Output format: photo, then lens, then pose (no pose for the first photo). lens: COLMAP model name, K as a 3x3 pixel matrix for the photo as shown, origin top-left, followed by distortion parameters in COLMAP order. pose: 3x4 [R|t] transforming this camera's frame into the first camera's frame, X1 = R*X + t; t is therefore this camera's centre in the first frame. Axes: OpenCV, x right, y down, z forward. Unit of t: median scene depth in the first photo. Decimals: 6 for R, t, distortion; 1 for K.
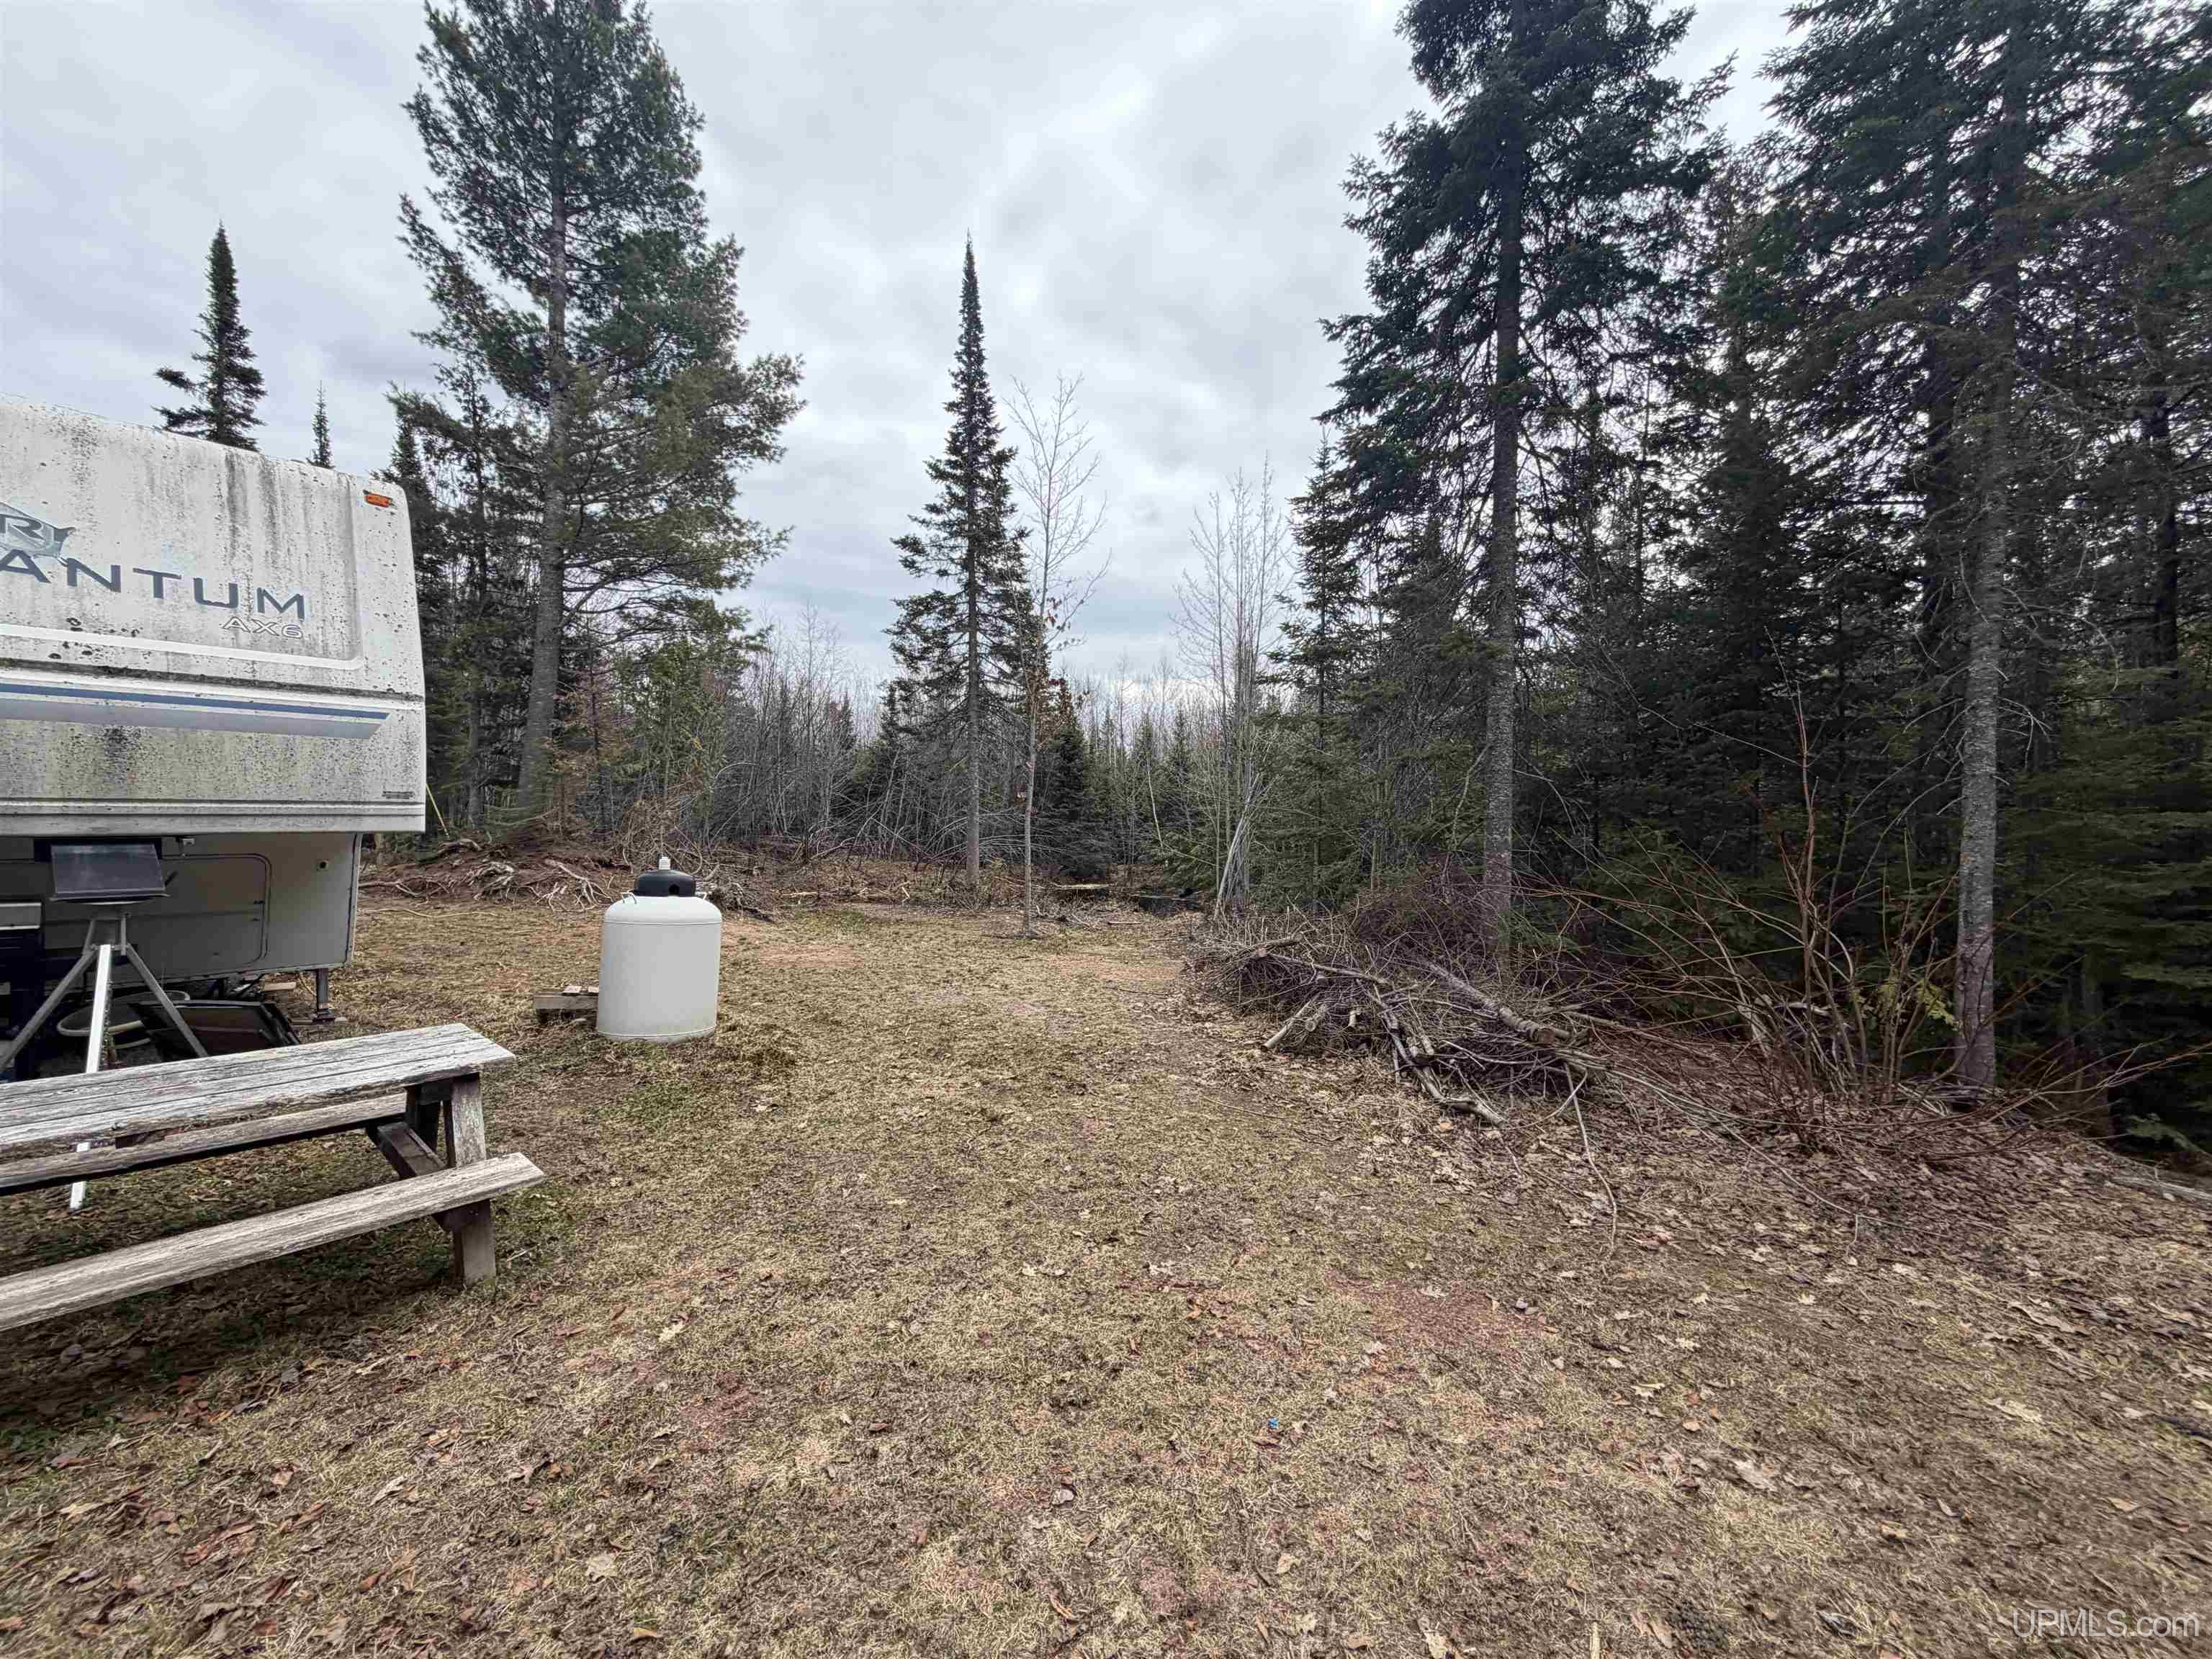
lens RADIAL K [[882.7, 0, 1104.2], [0, 882.7, 832.2], [0, 0, 1]] dist [-0.001753, -0.000019]
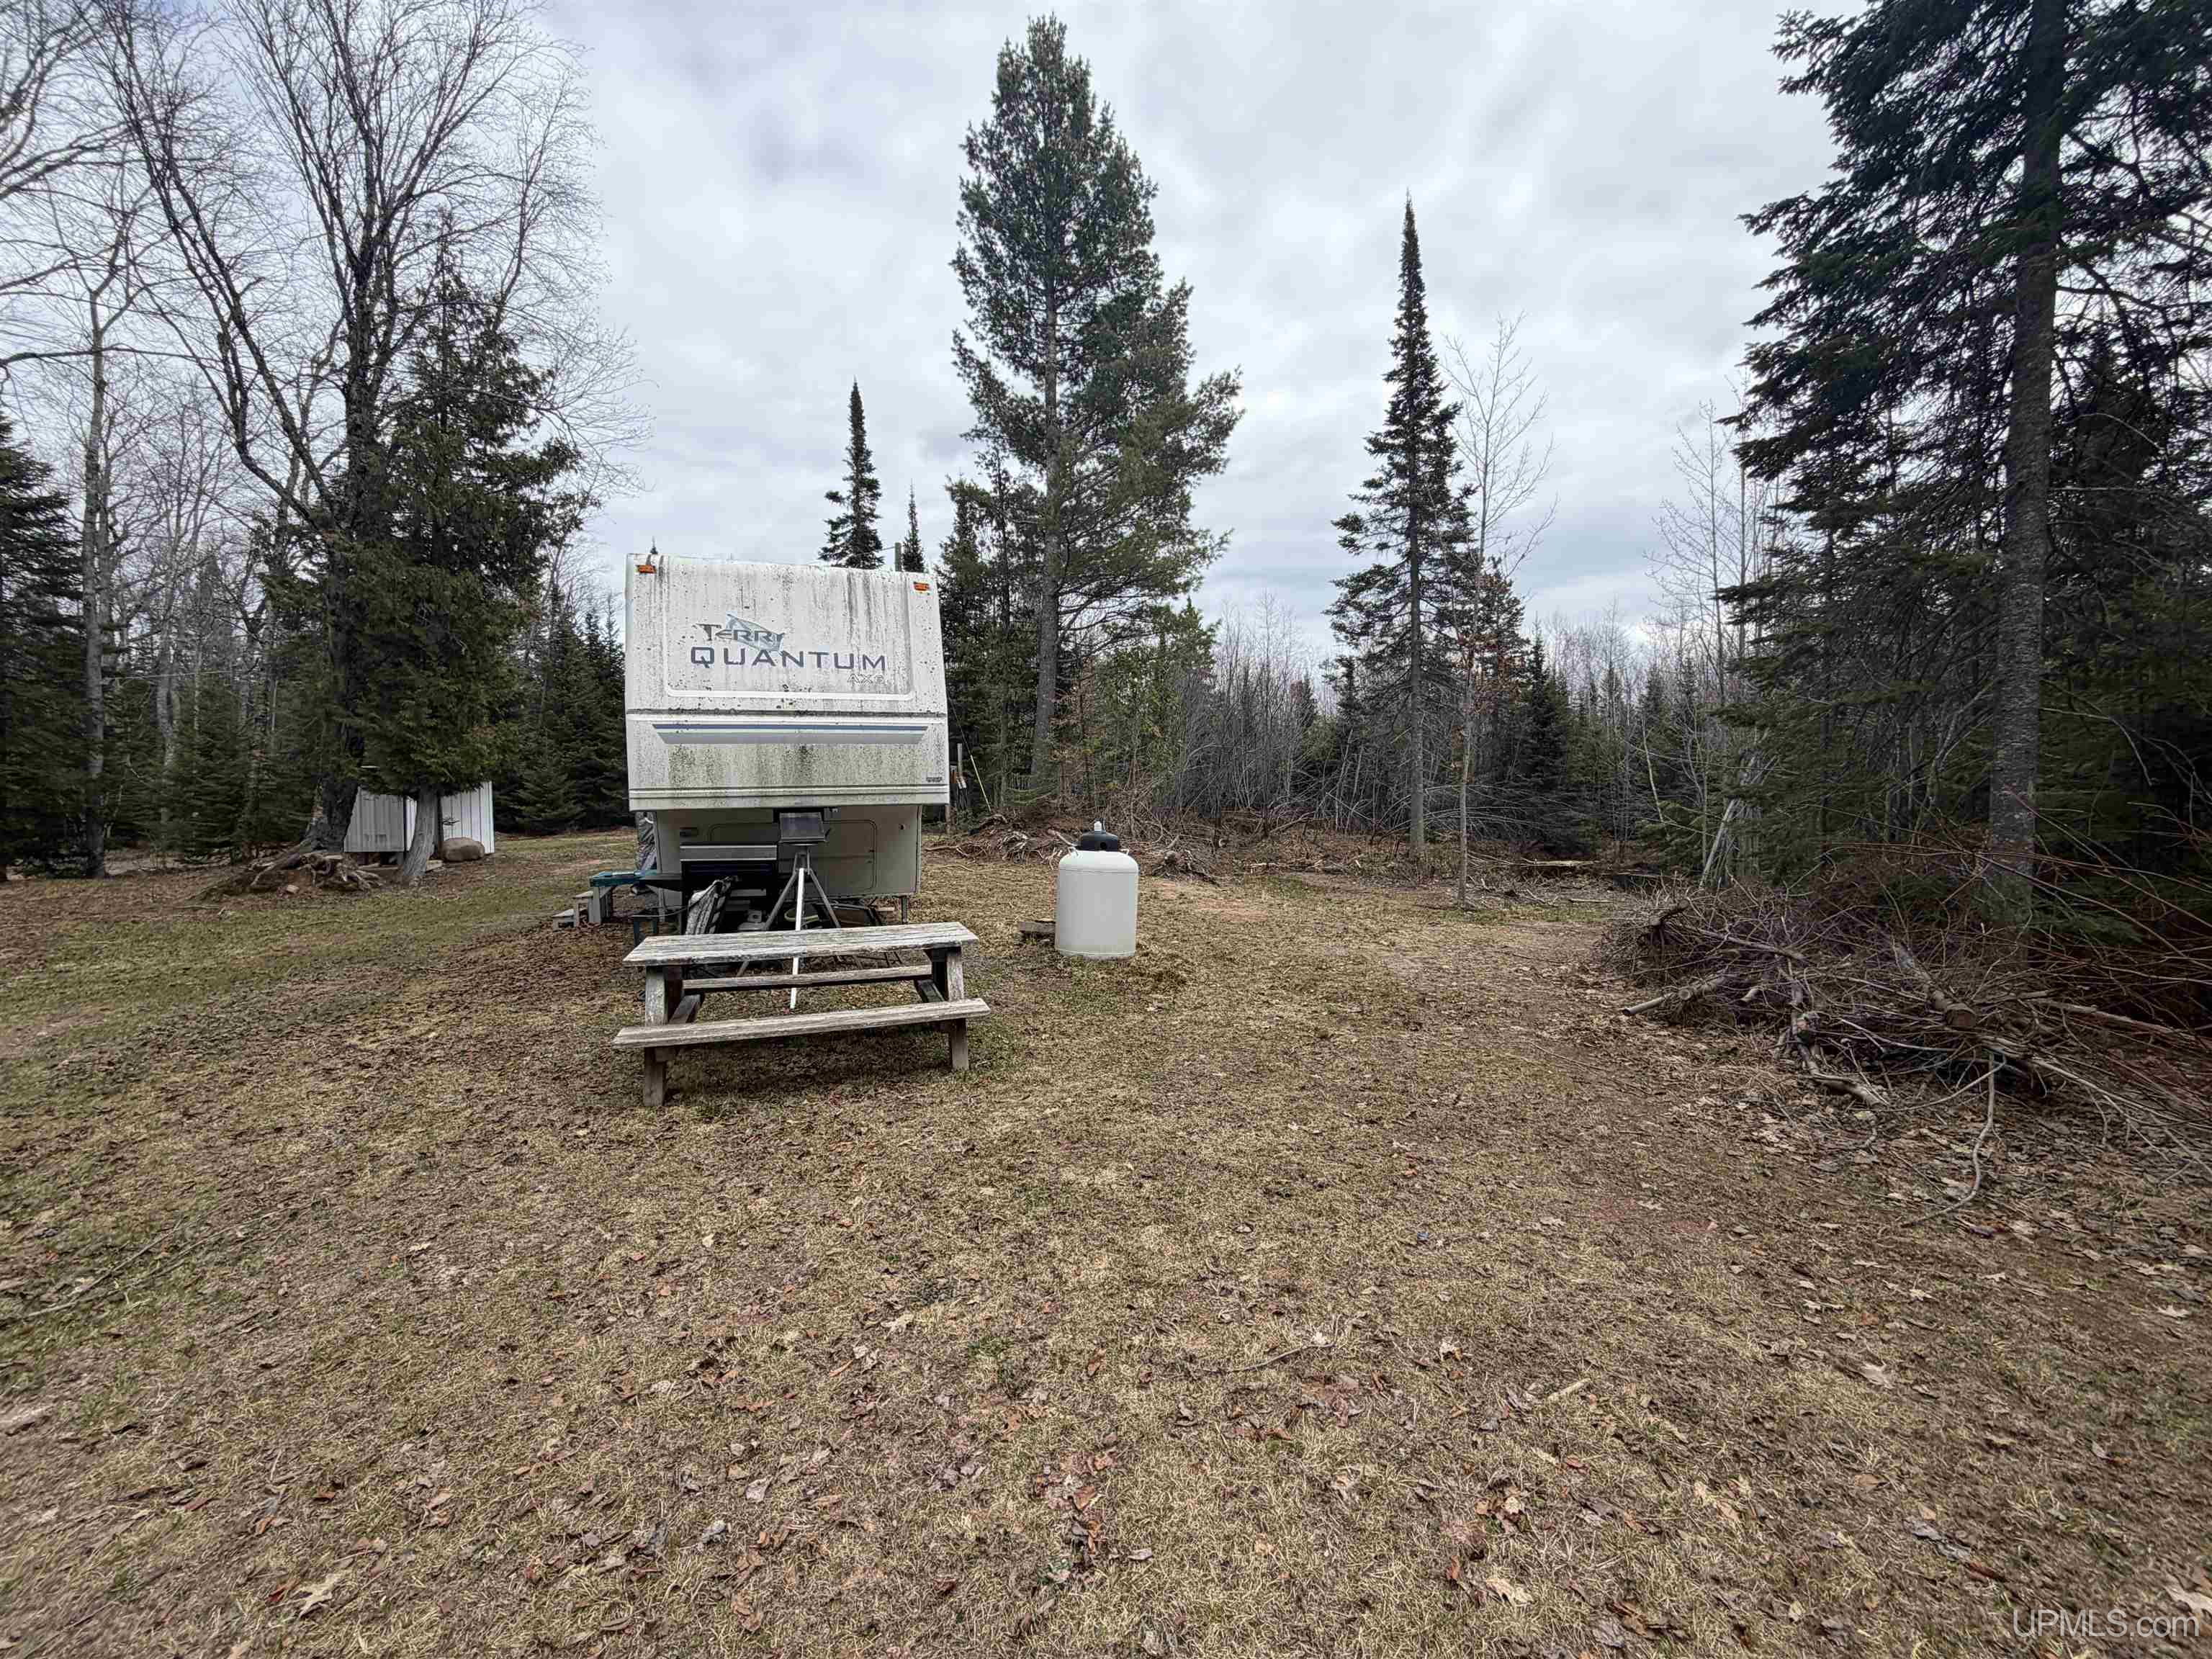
lens RADIAL K [[882.7, 0, 1102.8], [0, 882.7, 832.8], [0, 0, 1]] dist [-0.001753, -0.000019]
pose [[0.863931, -0.000342, -0.503611, 0.161998], [0.014419, 0.999607, 0.024057, 0.012460], [0.503405, -0.028045, 0.863596, -0.128960]]
